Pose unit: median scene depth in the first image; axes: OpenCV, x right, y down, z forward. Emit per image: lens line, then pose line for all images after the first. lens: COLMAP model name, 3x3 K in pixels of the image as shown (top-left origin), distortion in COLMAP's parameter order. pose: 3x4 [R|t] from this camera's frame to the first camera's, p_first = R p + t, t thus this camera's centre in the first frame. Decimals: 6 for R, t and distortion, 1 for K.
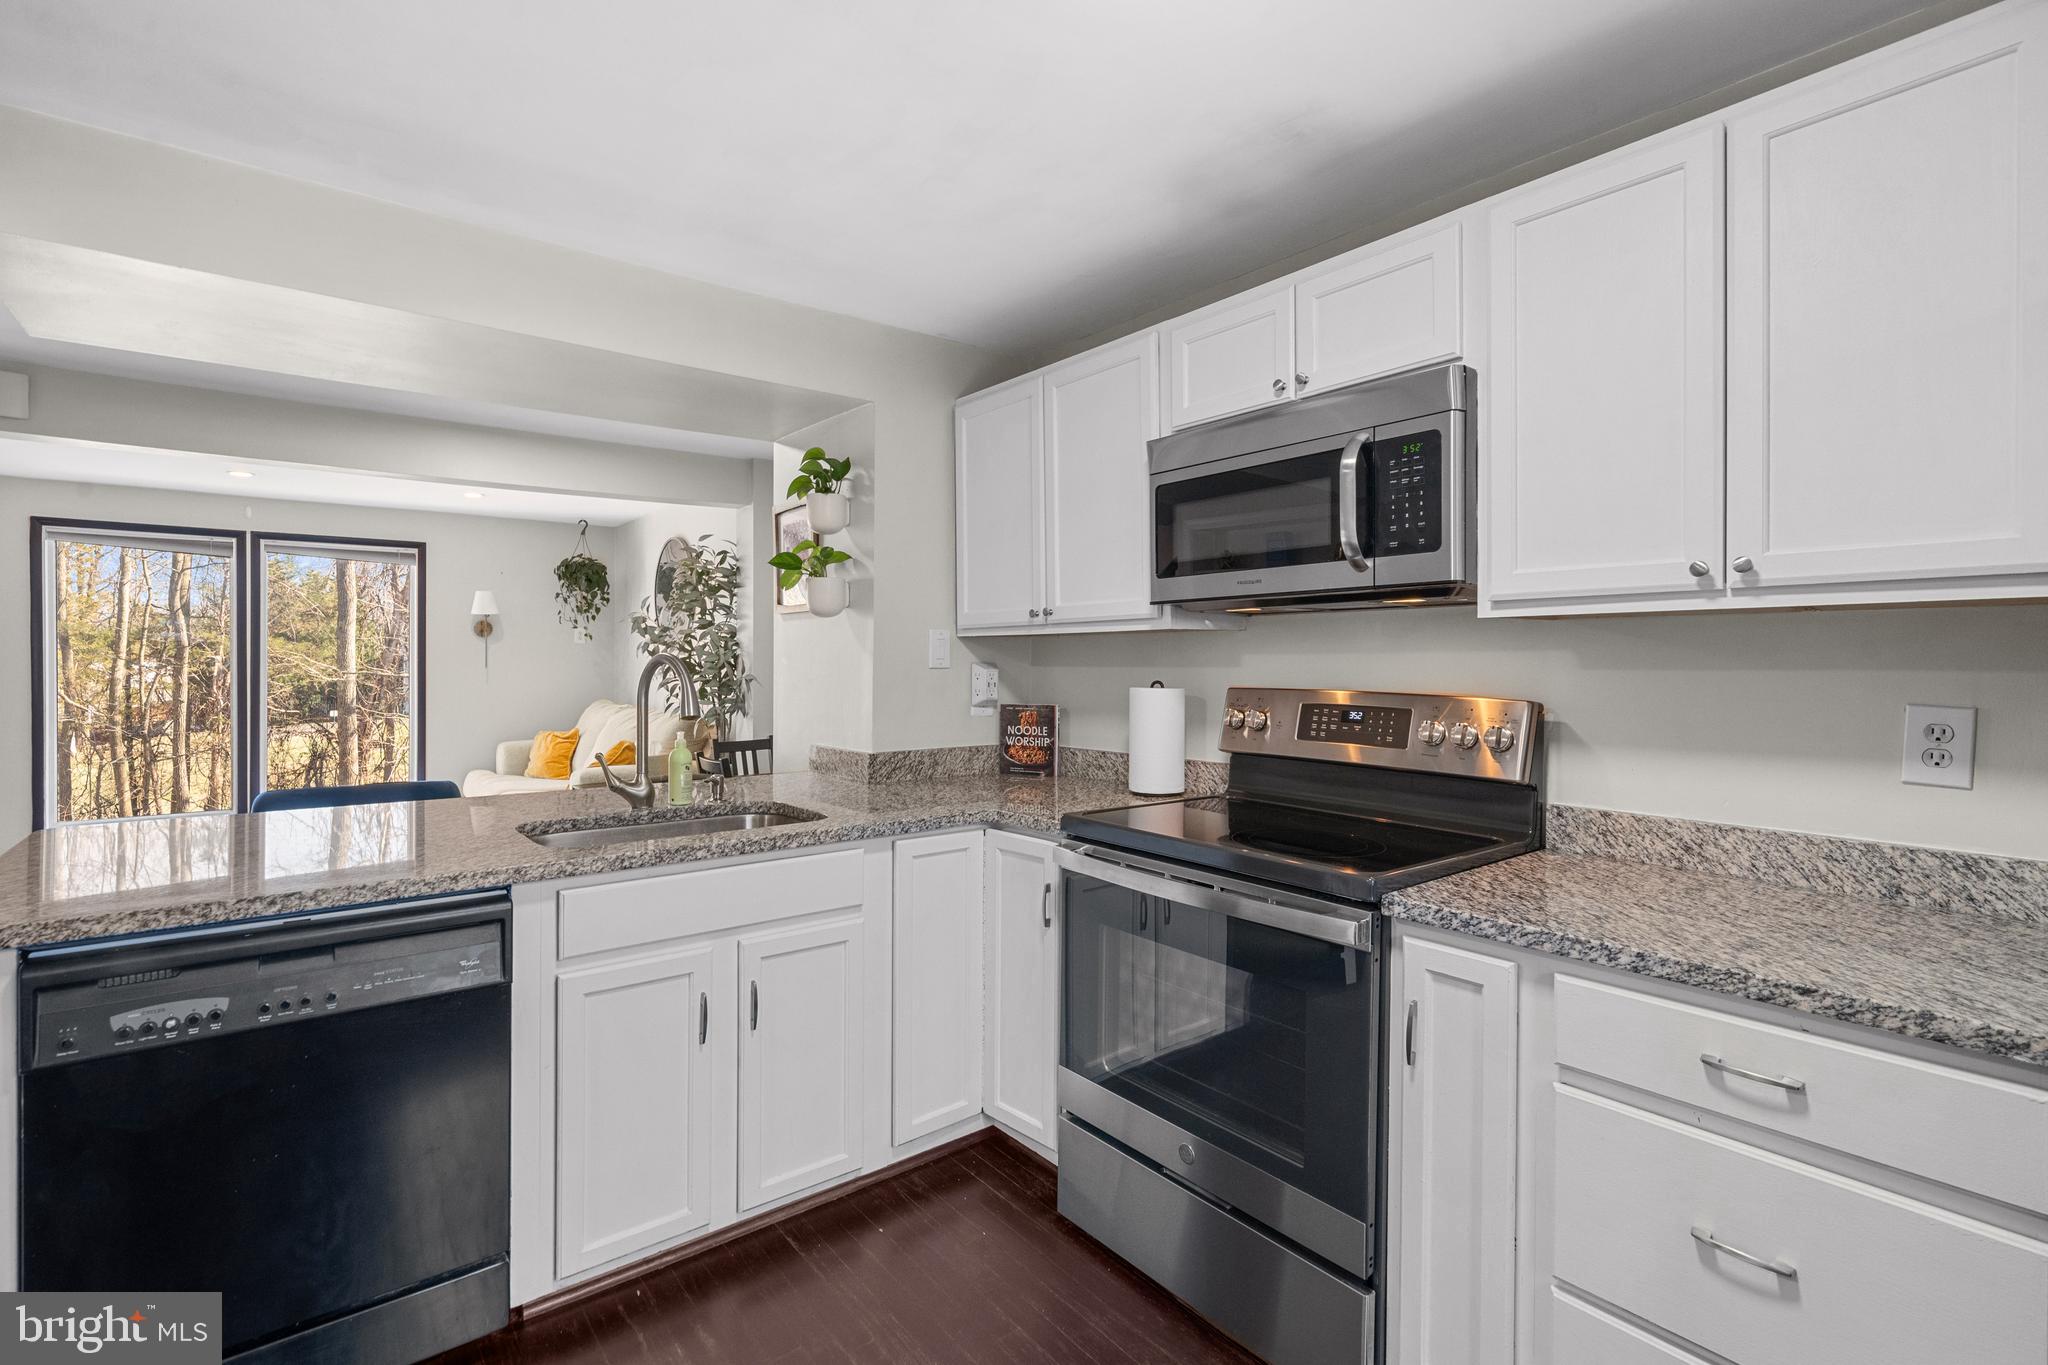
lens RADIAL K [[944.3, 0, 1022.7], [0, 944.3, 658.7], [0, 0, 1]] dist [0.000272, 0.000044]
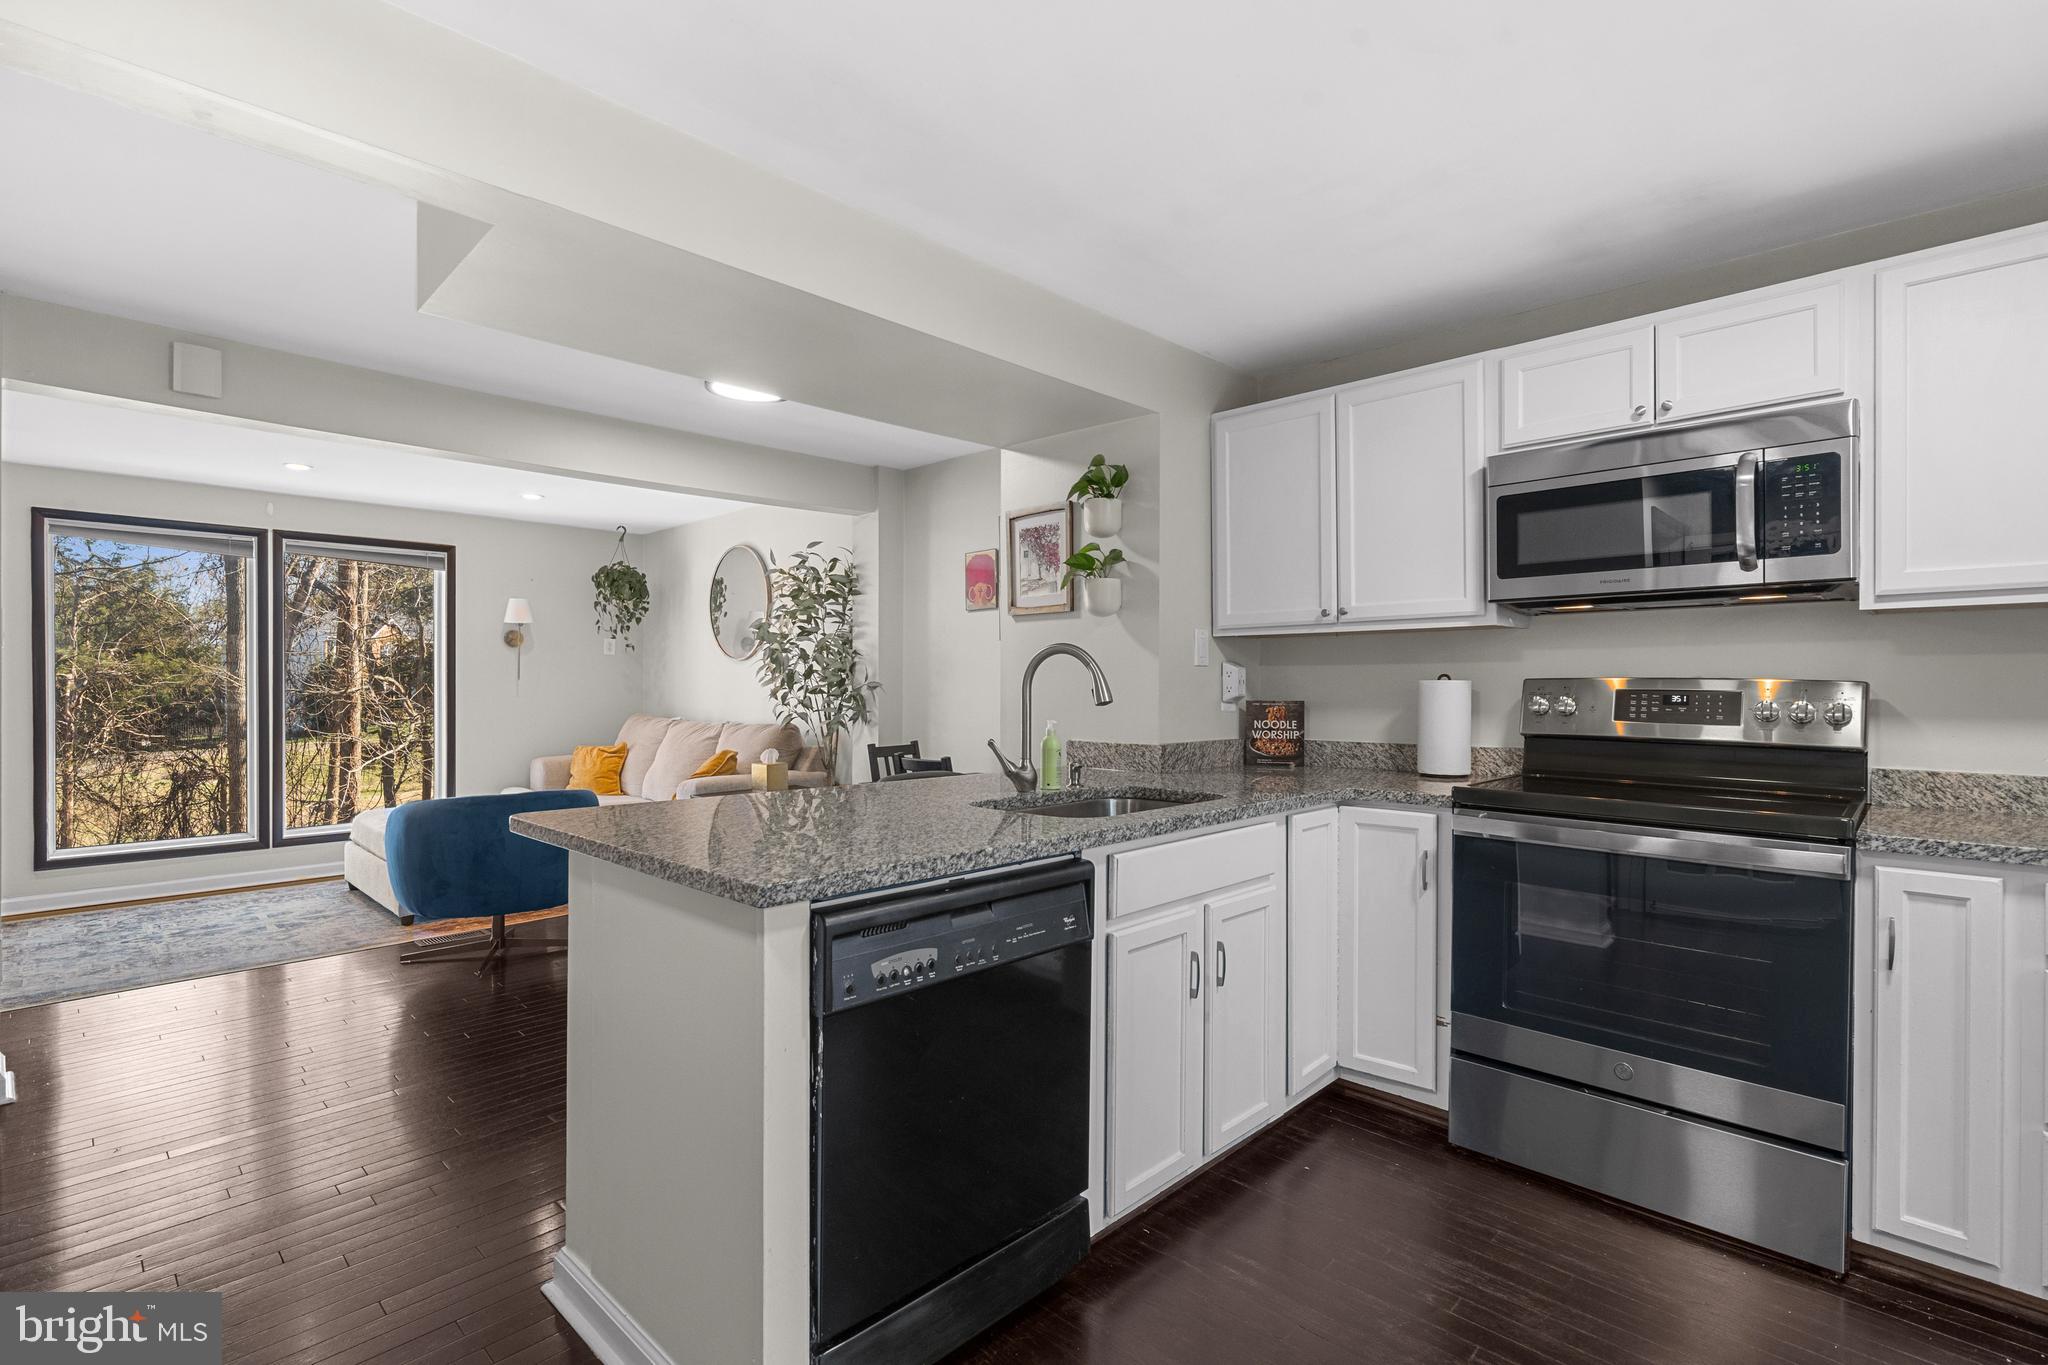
lens RADIAL K [[951.3, 0, 1030.3], [0, 951.3, 682.6], [0, 0, 1]] dist [0.000906, -0.000158]
pose [[0.991201, -0.000284, 0.132368, -0.436318], [0.000229, 1.000000, 0.000428, 0.029346], [-0.132368, -0.000394, 0.991201, -0.037726]]
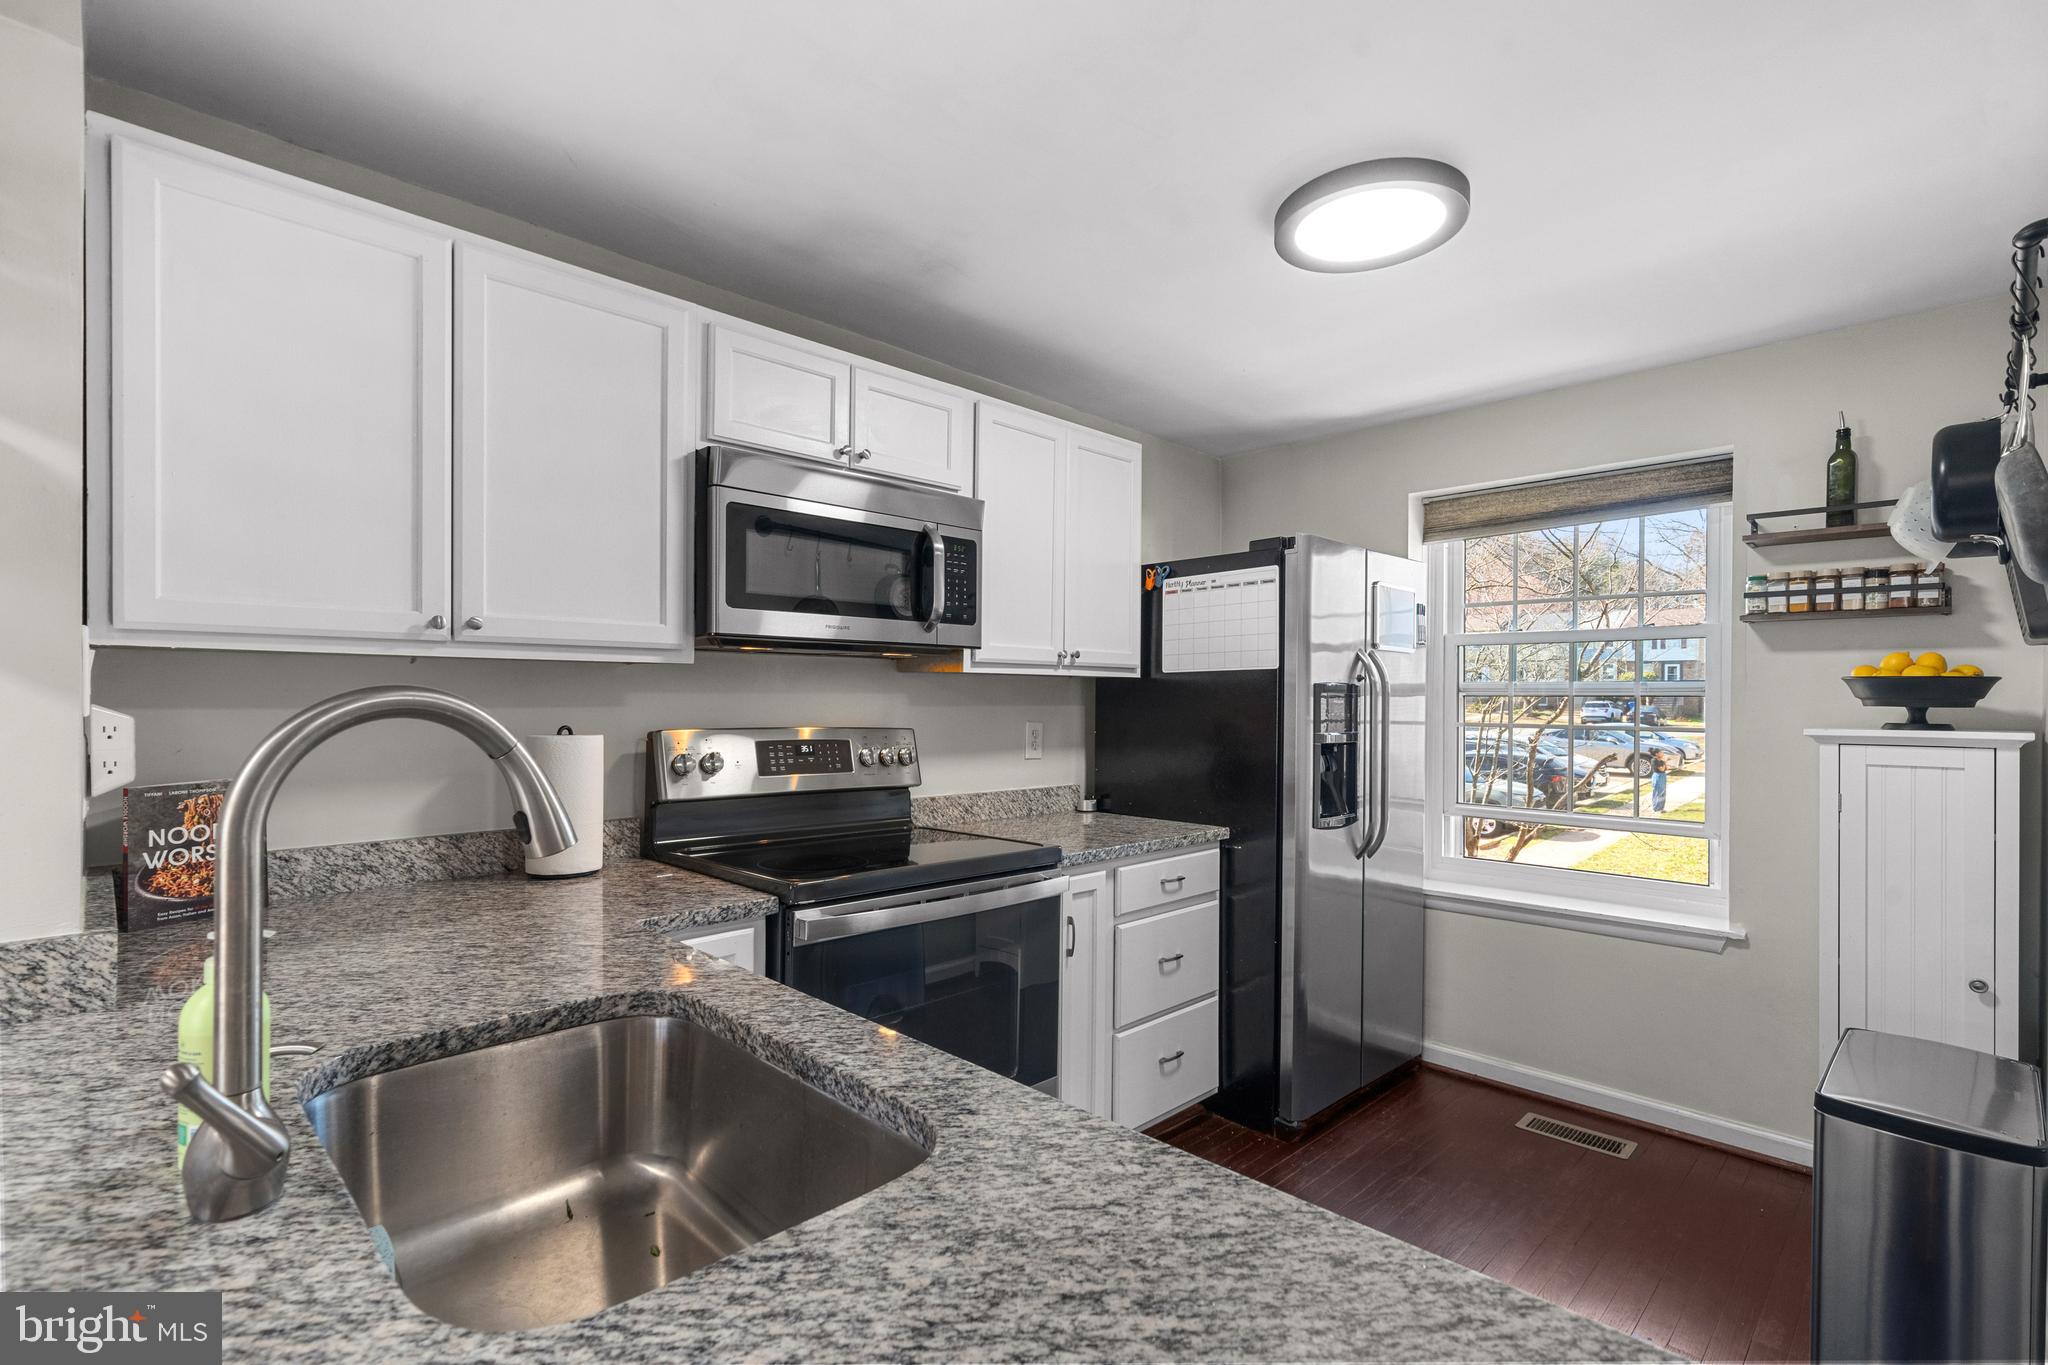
lens RADIAL K [[935.9, 0, 1023.7], [0, 935.9, 698.3], [0, 0, 1]] dist [0.000721, -0.000291]
pose [[-0.109535, -0.002034, 0.993981, -0.584909], [-0.009396, 0.999955, 0.001011, -0.002861], [-0.993938, -0.009229, -0.109550, 0.640043]]
